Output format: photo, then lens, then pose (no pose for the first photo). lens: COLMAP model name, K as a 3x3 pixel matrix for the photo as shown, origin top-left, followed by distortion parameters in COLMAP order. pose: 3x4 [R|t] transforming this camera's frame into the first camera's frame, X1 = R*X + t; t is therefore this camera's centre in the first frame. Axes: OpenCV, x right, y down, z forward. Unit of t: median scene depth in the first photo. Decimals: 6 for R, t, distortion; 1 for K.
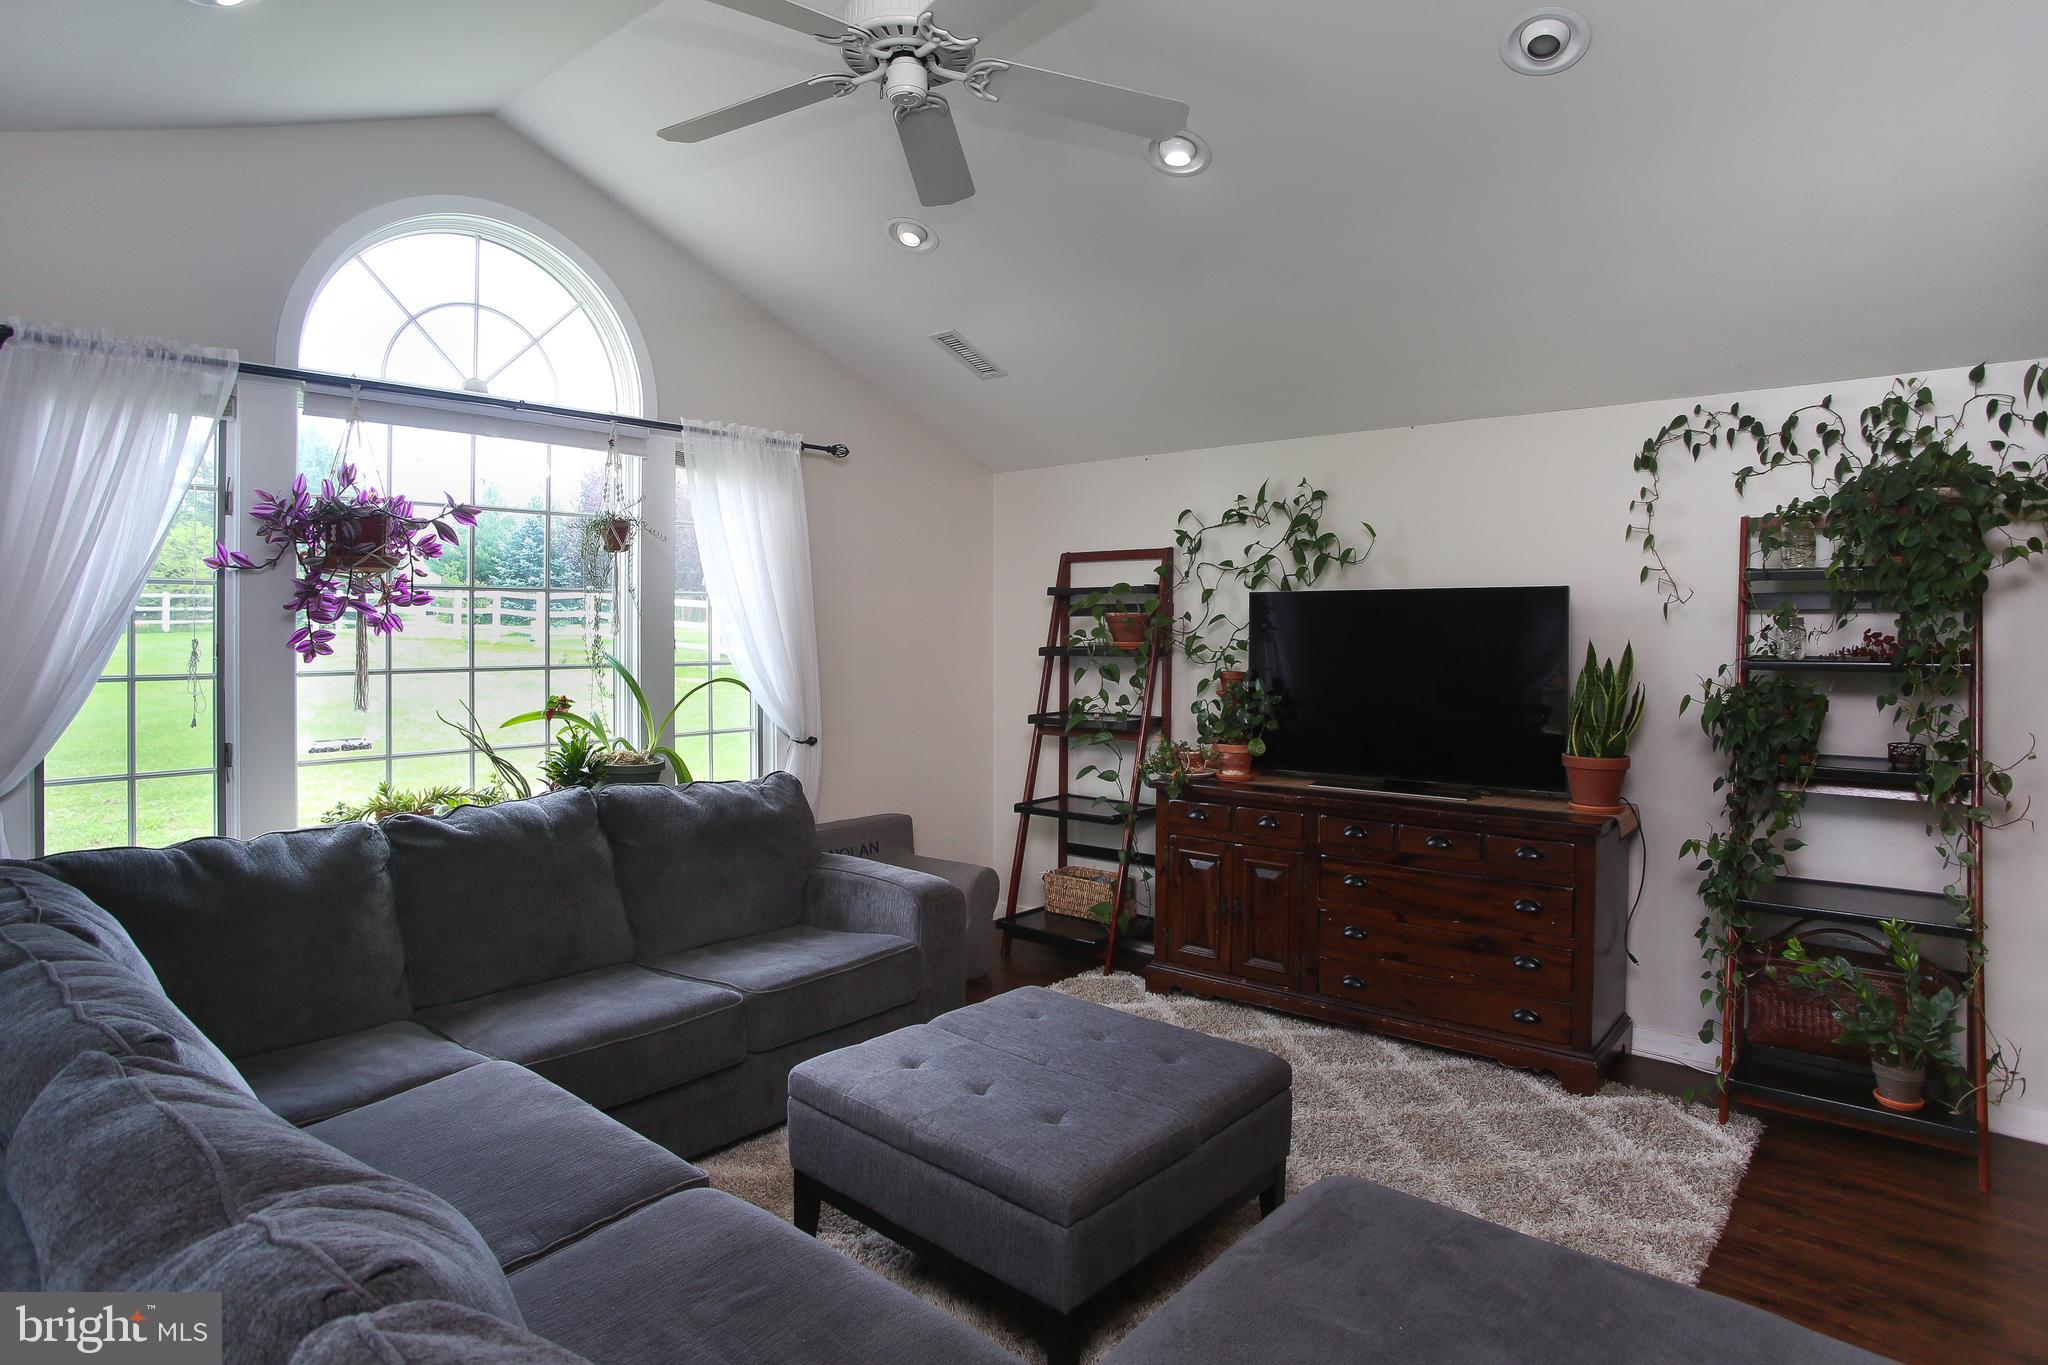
lens RADIAL K [[1133.7, 0, 1101.8], [0, 1133.7, 630.9], [0, 0, 1]] dist [-0.106707, 0.053364]
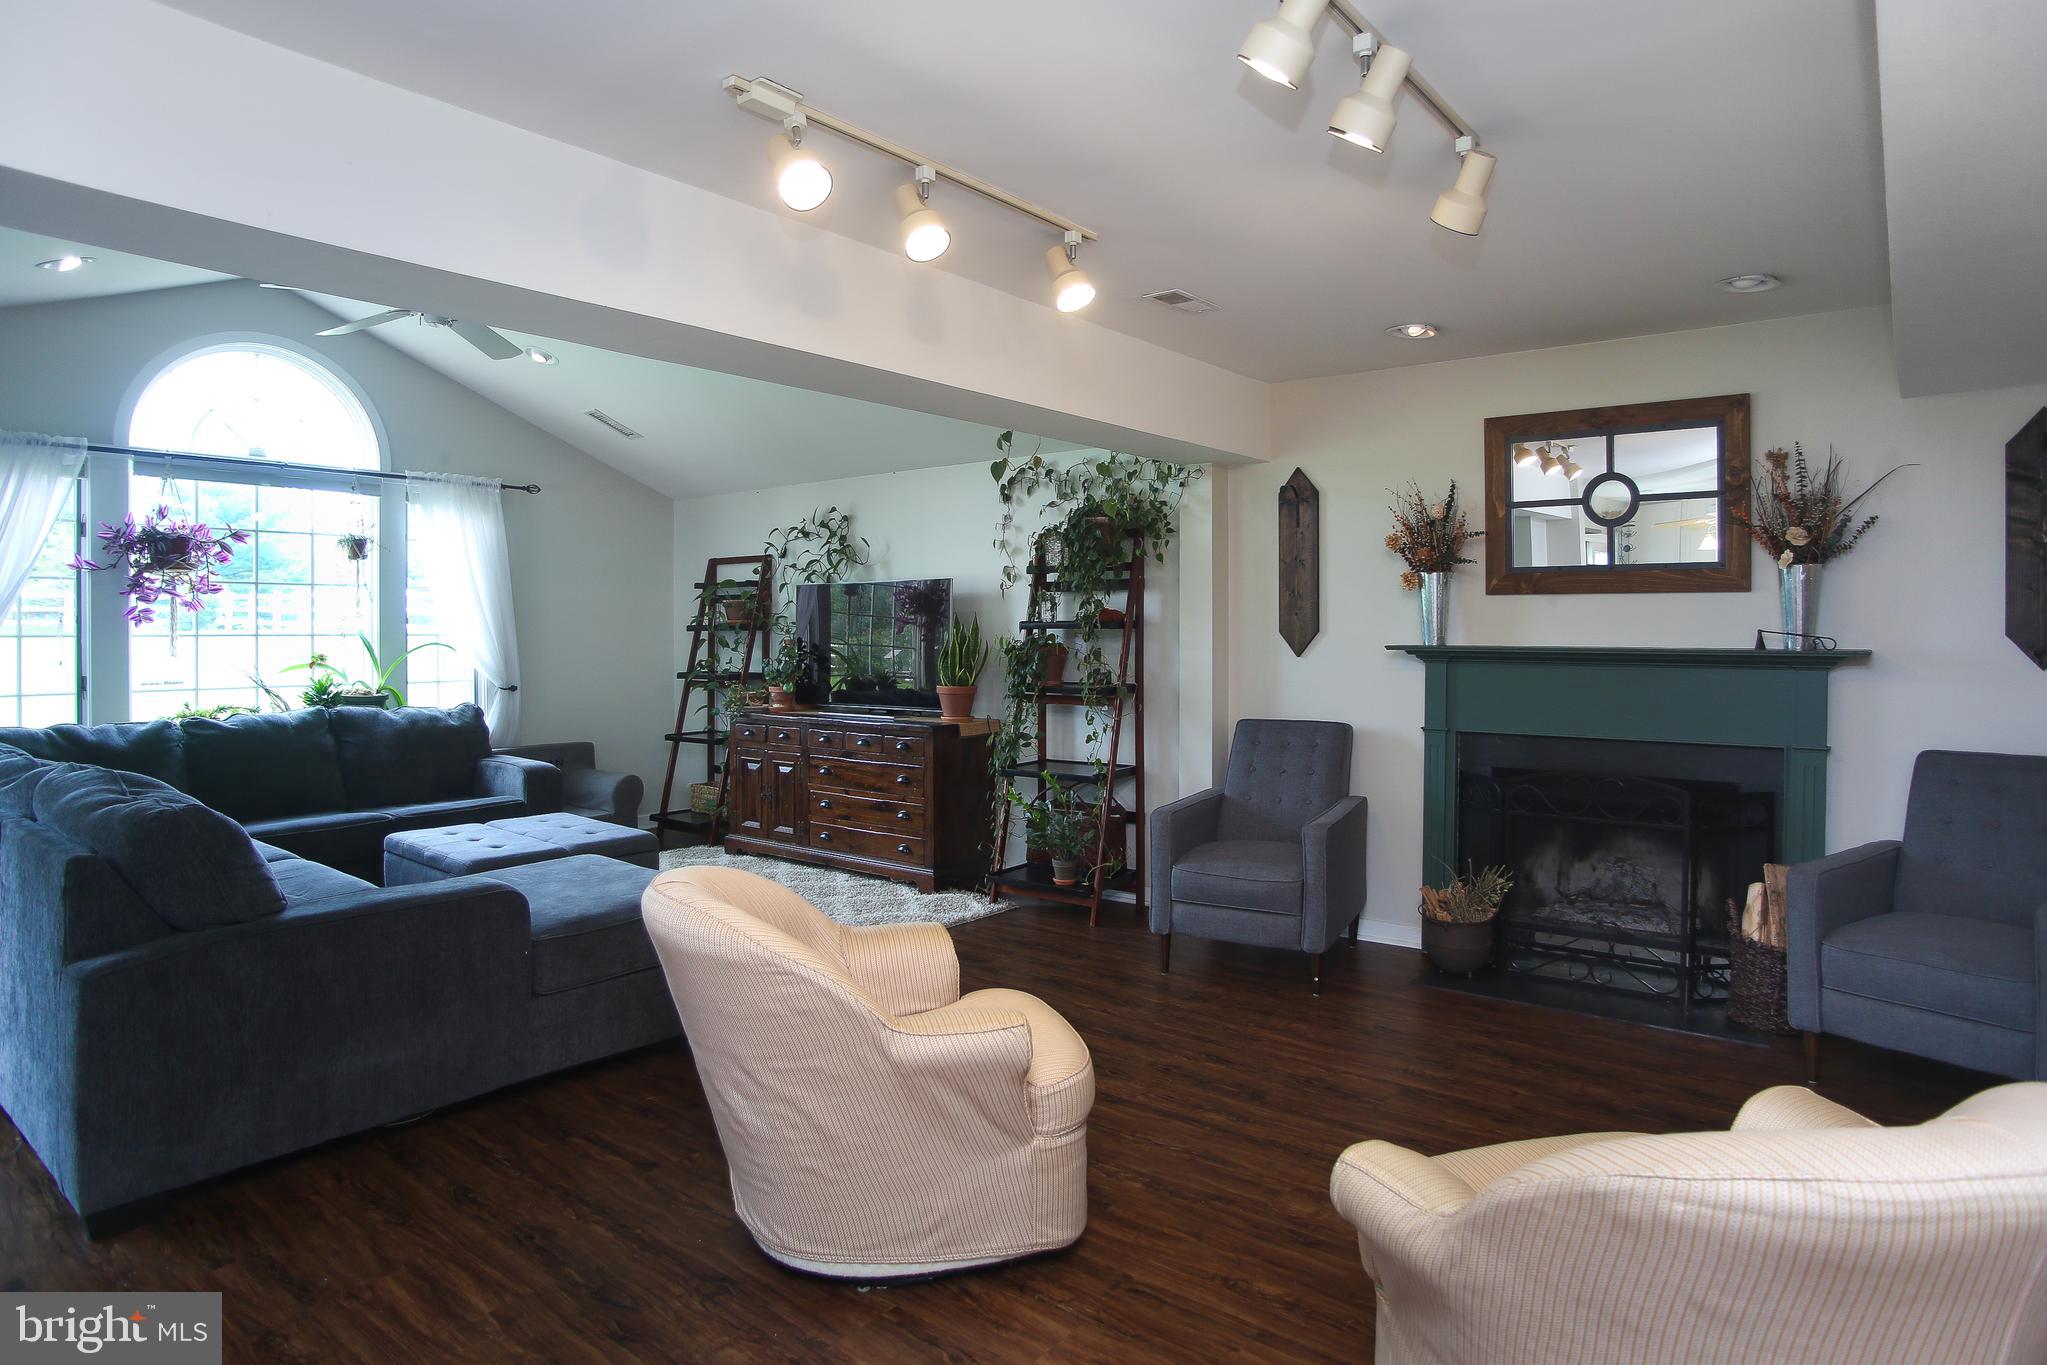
lens RADIAL K [[1133.2, 0, 1101.2], [0, 1133.2, 630.9], [0, 0, 1]] dist [-0.106707, 0.053364]
pose [[0.998975, -0.003873, 0.045110, 0.577506], [0.003935, 0.999991, -0.001282, 0.037601], [-0.045105, 0.001458, 0.998981, -0.609005]]
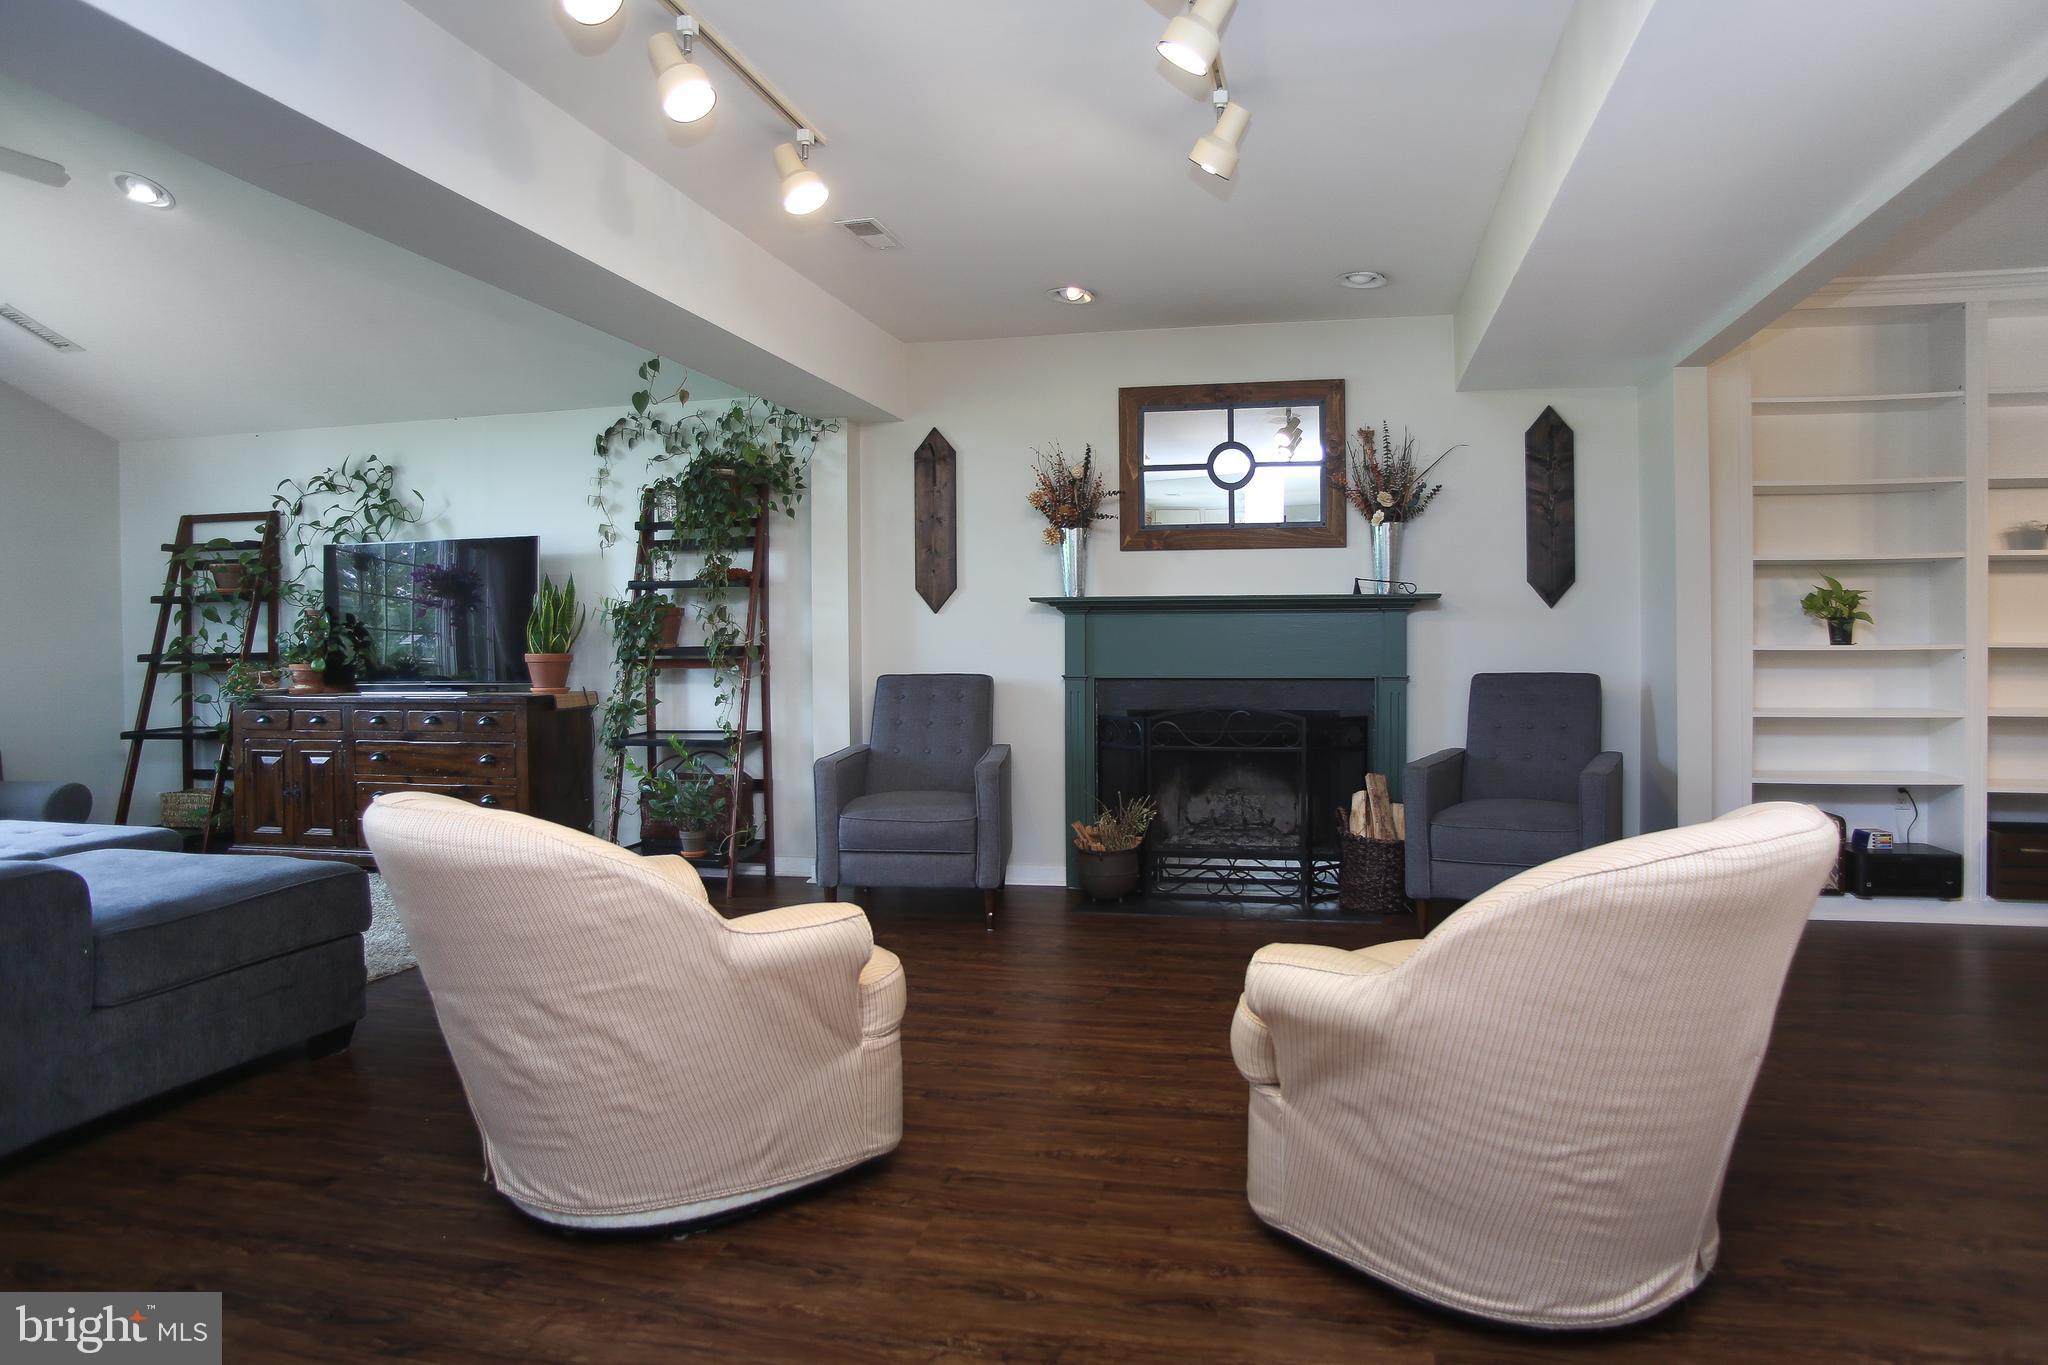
lens RADIAL K [[1126.1, 0, 1104.1], [0, 1126.1, 657.2], [0, 0, 1]] dist [-0.110877, 0.049210]
pose [[0.880067, -0.013338, 0.474662, 0.404234], [0.010757, 0.999909, 0.008154, 0.112862], [-0.474727, -0.002071, 0.880131, -0.566460]]
